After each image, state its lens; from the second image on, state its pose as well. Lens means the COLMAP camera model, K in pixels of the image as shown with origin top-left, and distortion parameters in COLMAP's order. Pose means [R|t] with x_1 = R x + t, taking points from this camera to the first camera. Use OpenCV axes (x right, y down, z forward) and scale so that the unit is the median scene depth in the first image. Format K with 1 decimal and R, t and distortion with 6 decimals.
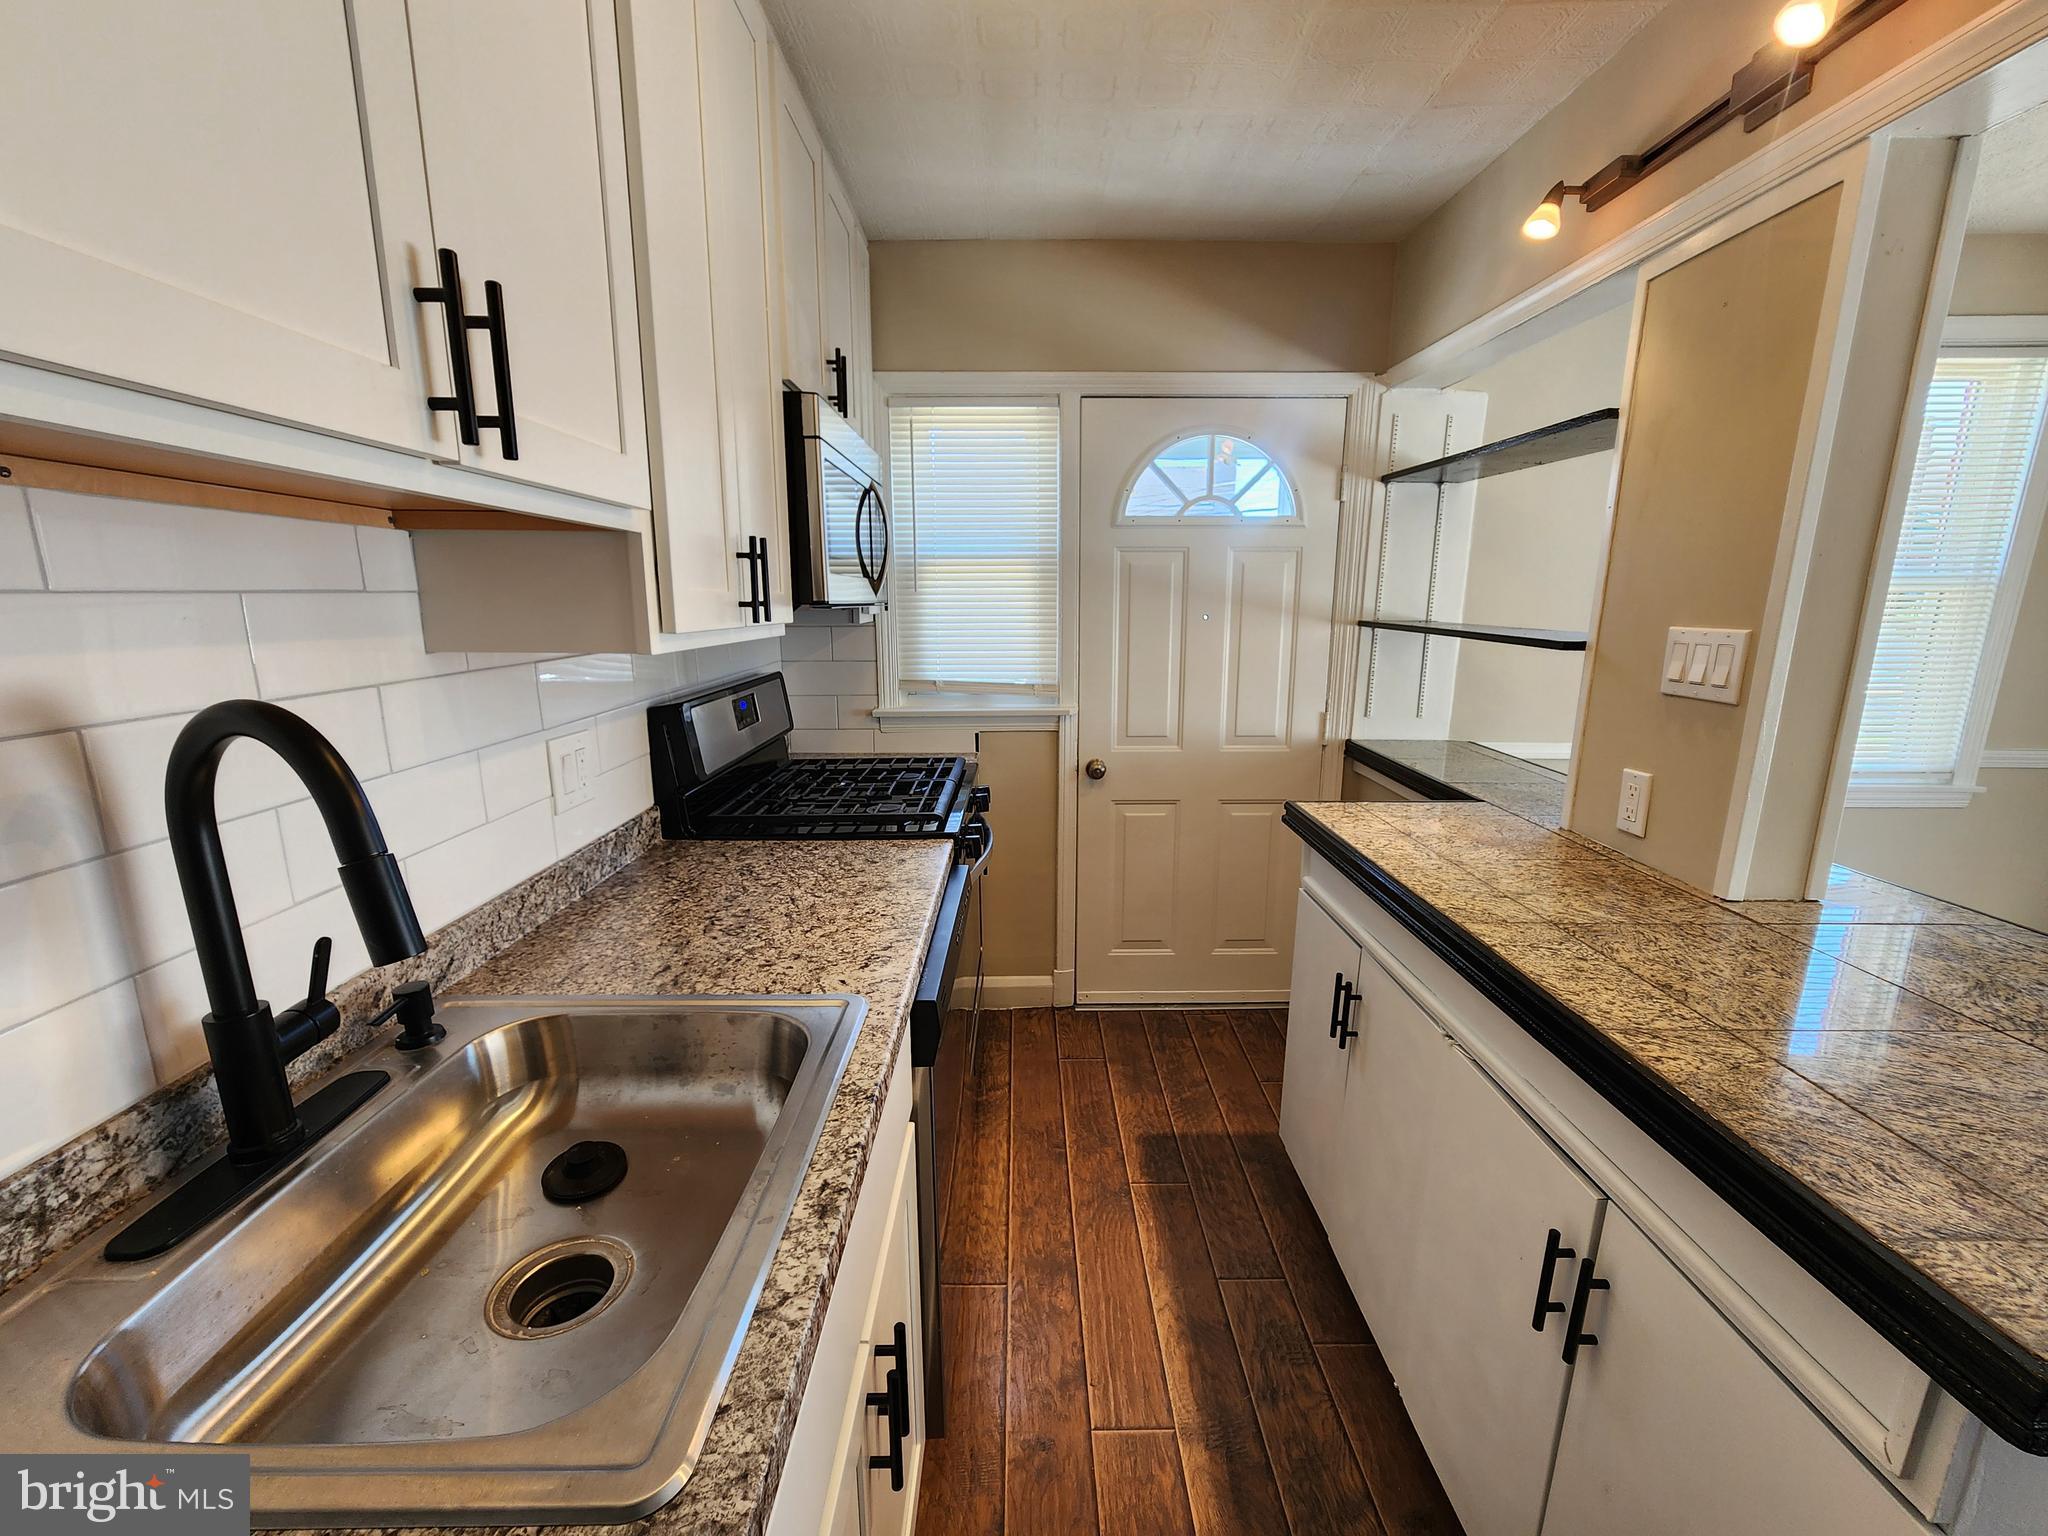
lens RADIAL K [[845.2, 0, 1031.9], [0, 845.2, 774.7], [0, 0, 1]] dist [-0.002741, 0.001780]
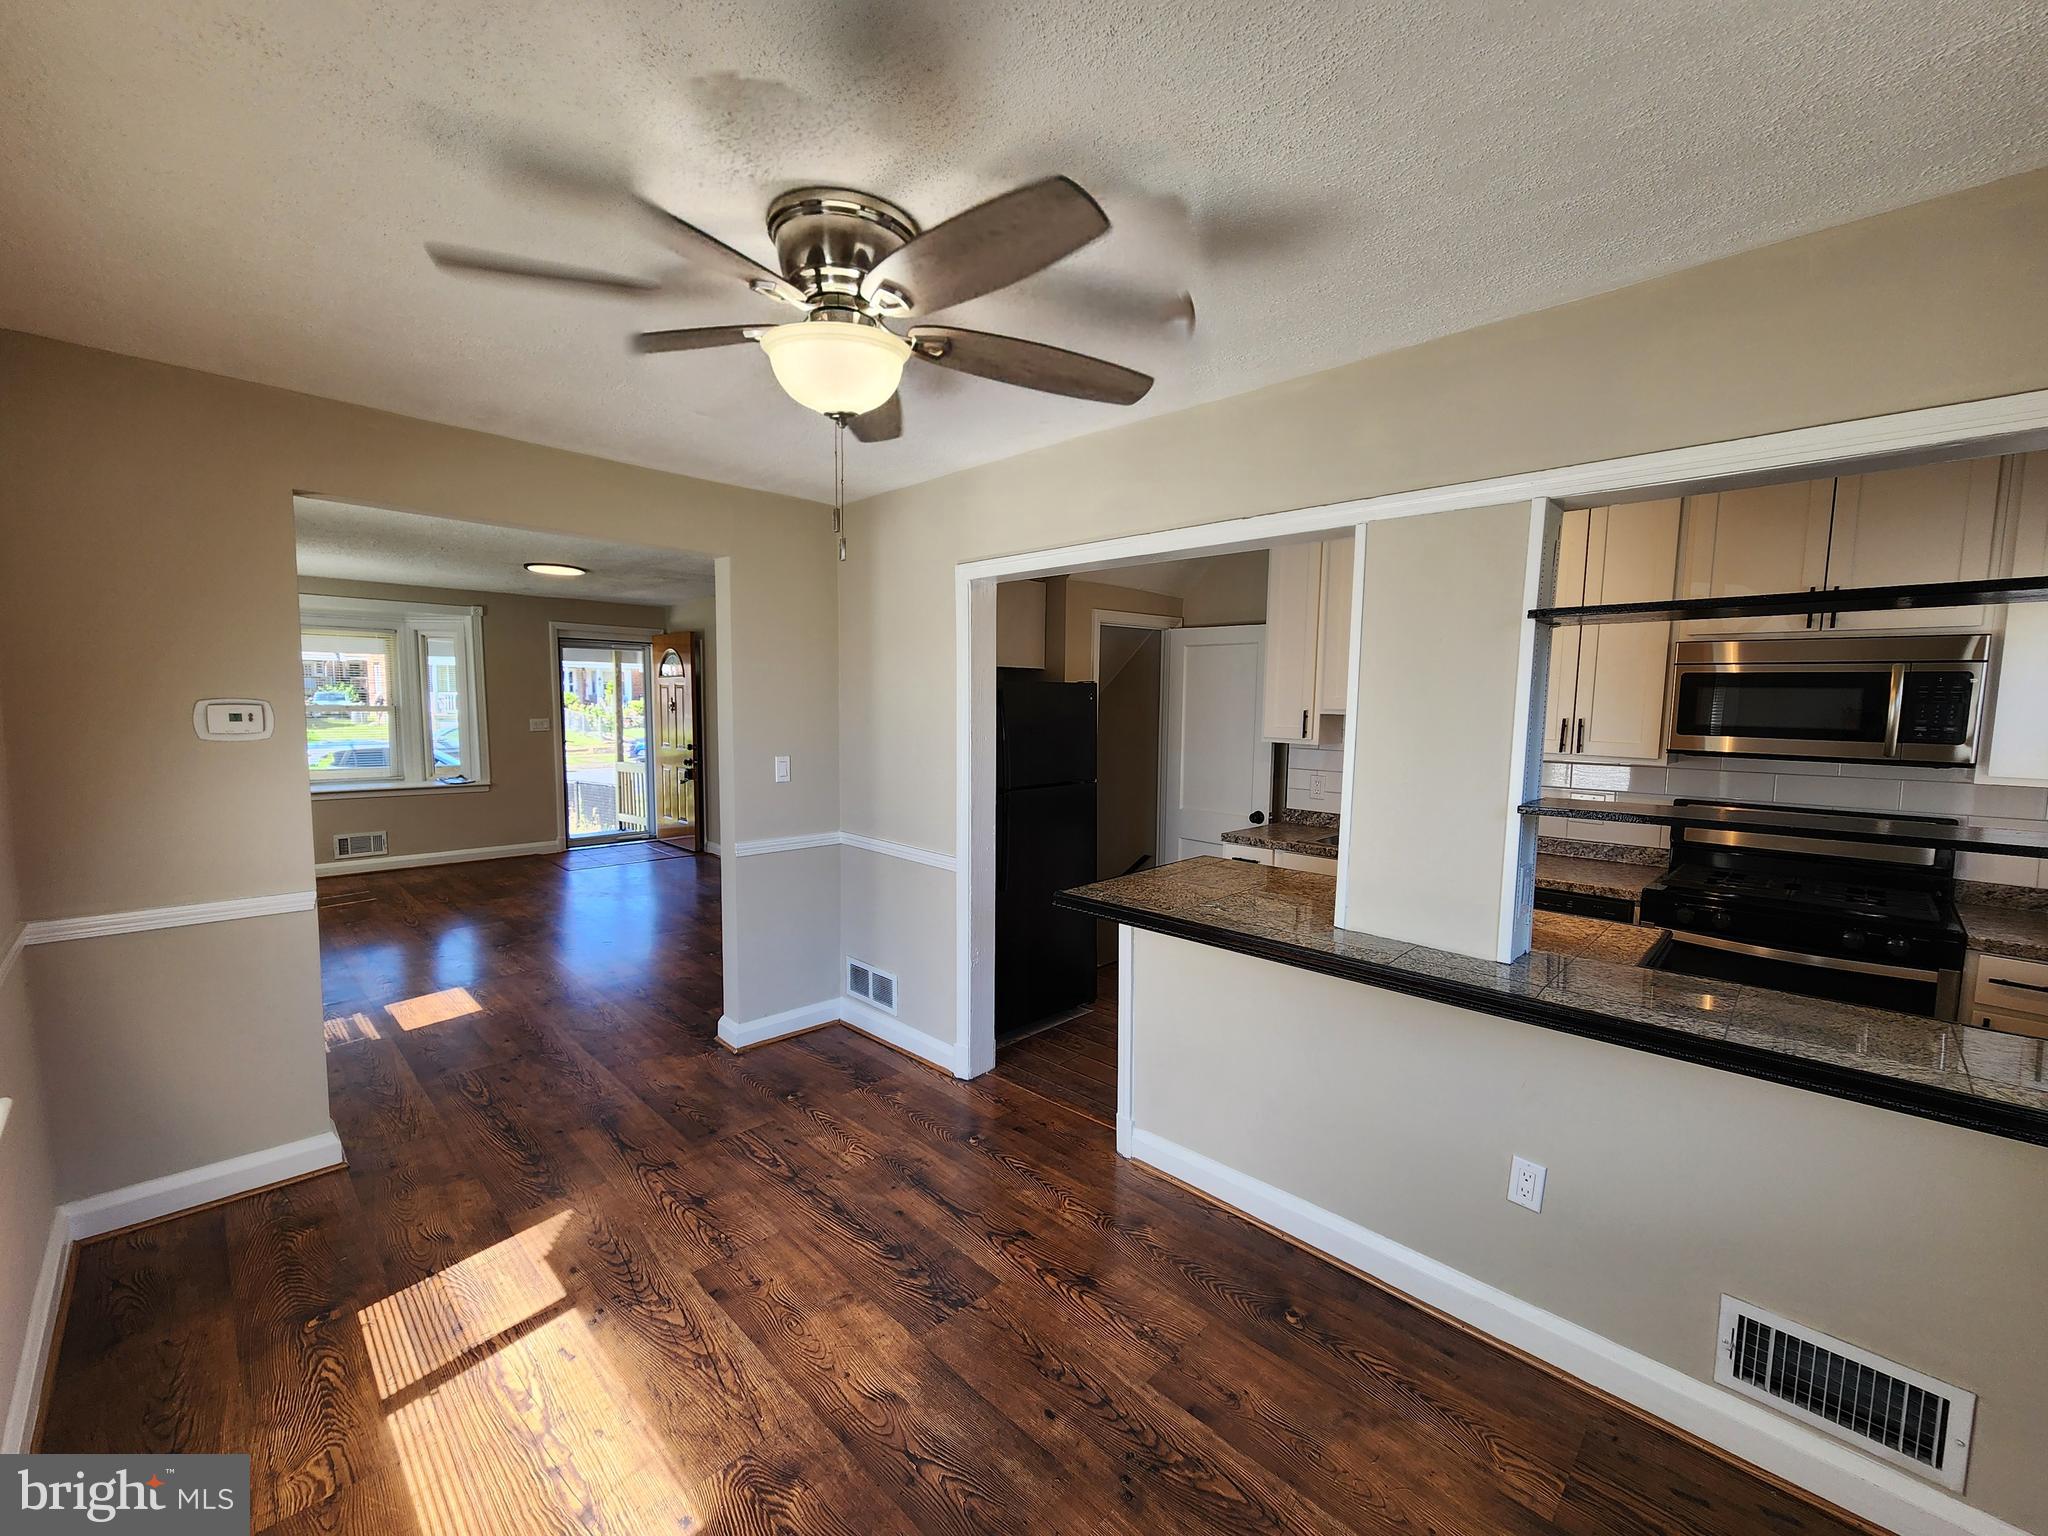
lens RADIAL K [[845.2, 0, 1032.3], [0, 845.2, 771.7], [0, 0, 1]] dist [-0.002741, 0.001780]
pose [[-0.705791, 0.046370, -0.706901, 2.441092], [-0.166089, 0.959212, 0.228749, -0.419799], [0.688675, 0.278857, -0.669302, 1.557306]]
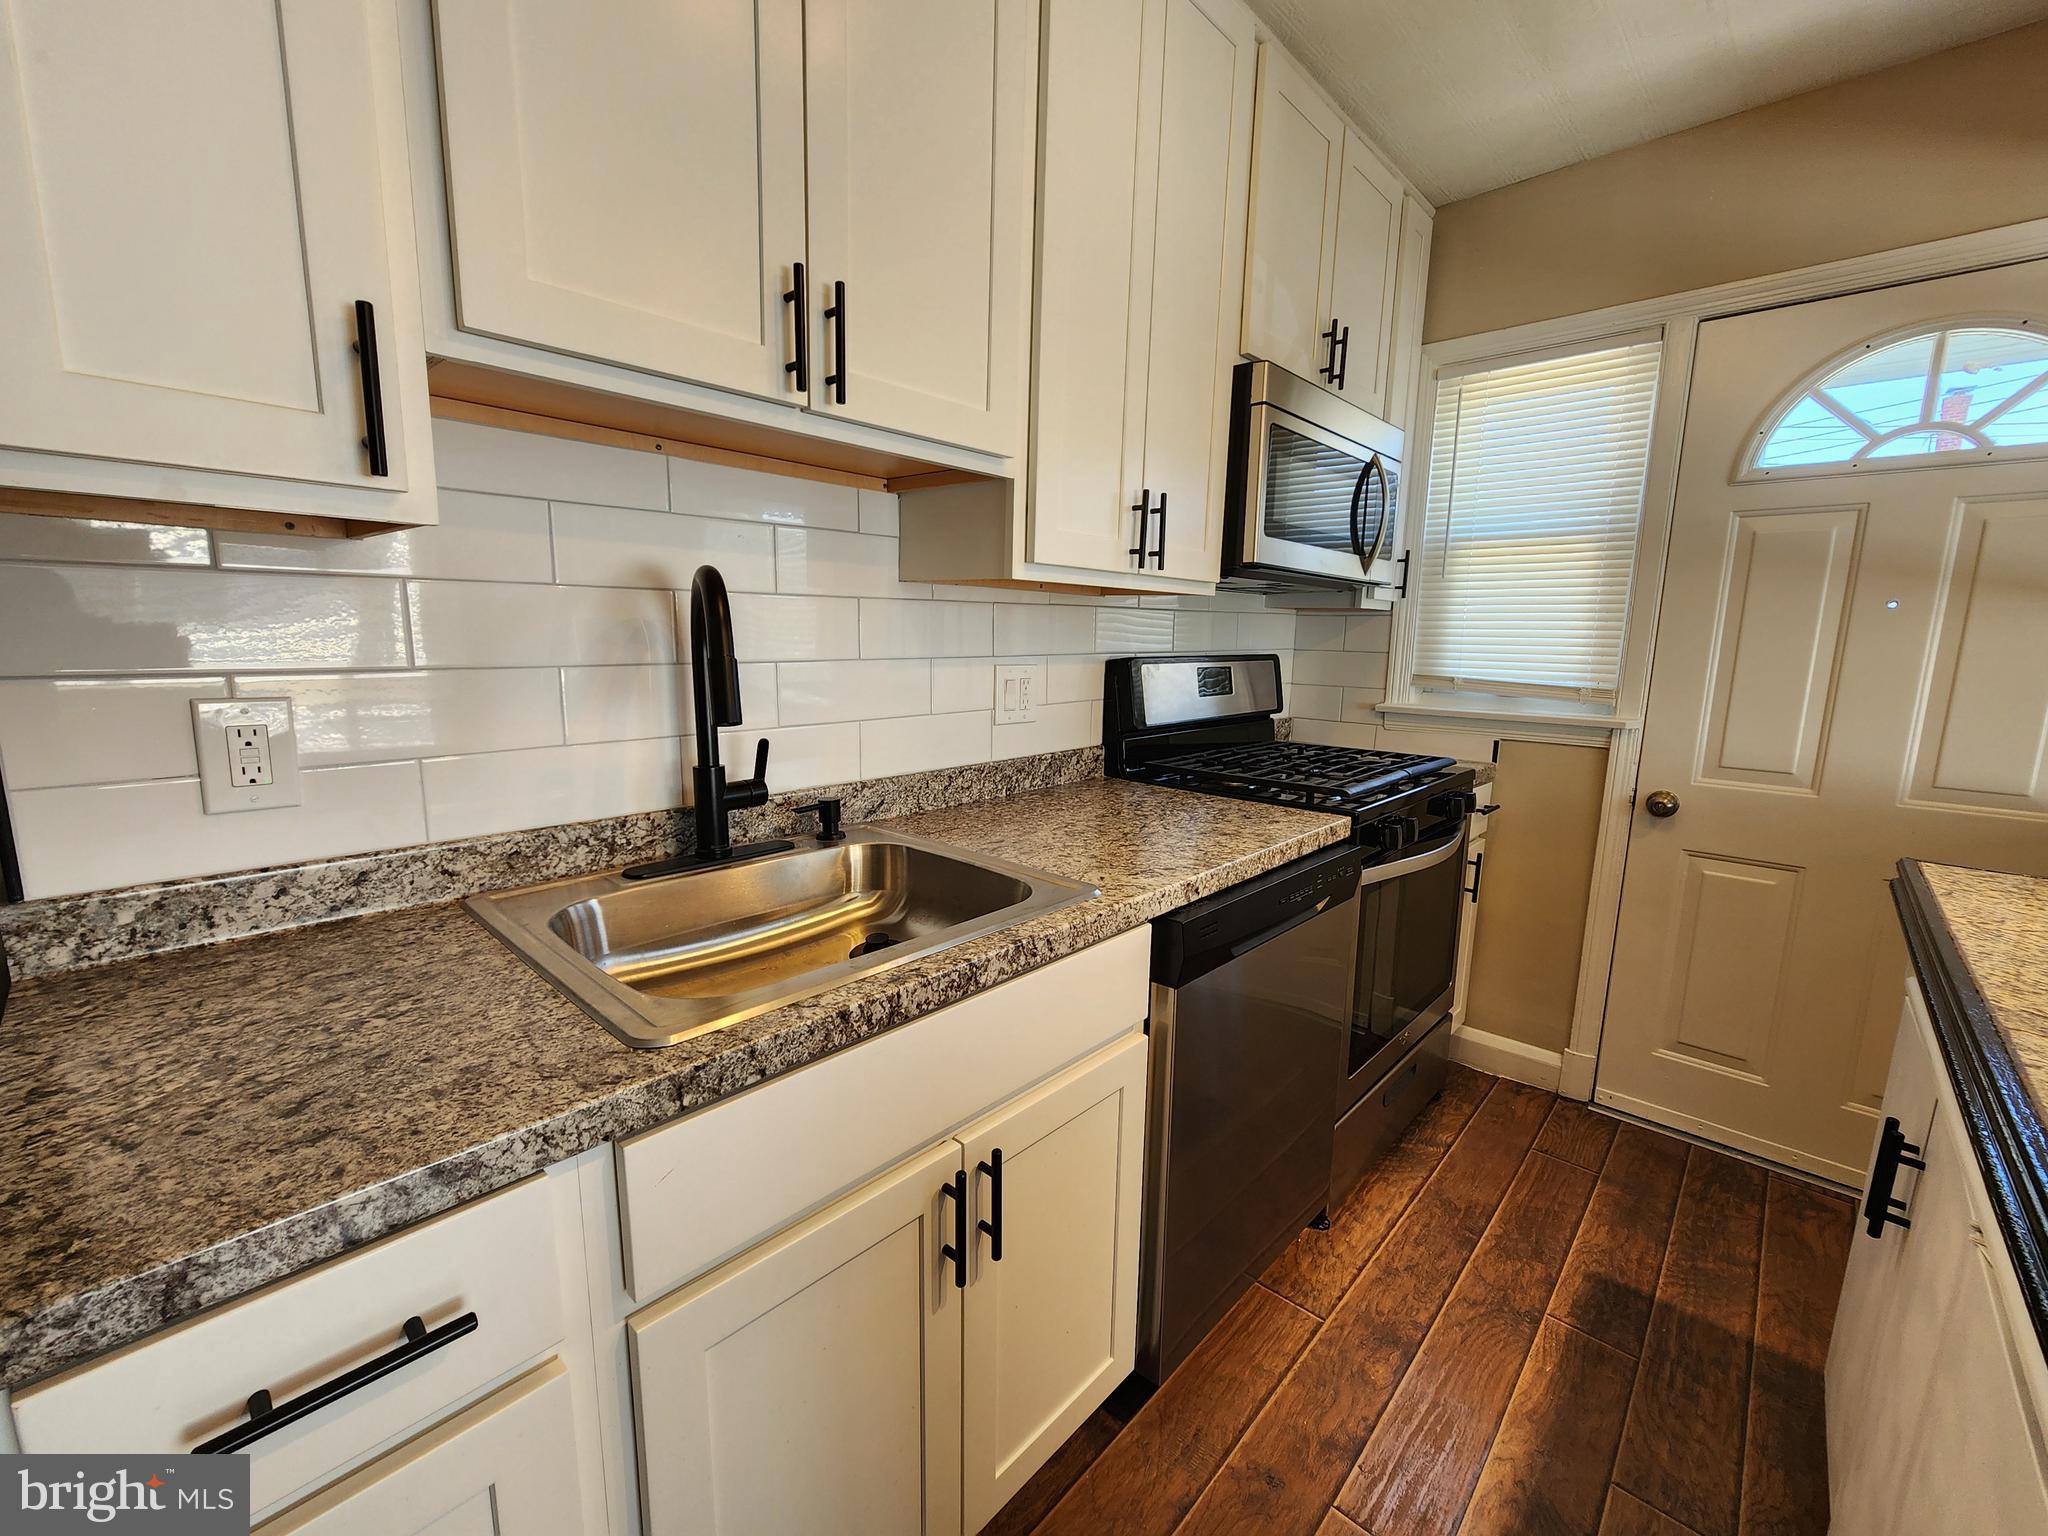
lens RADIAL K [[845.2, 0, 1036.8], [0, 845.2, 772.1], [0, 0, 1]] dist [-0.002741, 0.001780]
pose [[0.730218, 0.127215, -0.671266, 0.342989], [-0.159639, 0.987084, 0.013408, 0.089721], [0.664302, 0.097370, 0.741095, 0.108477]]
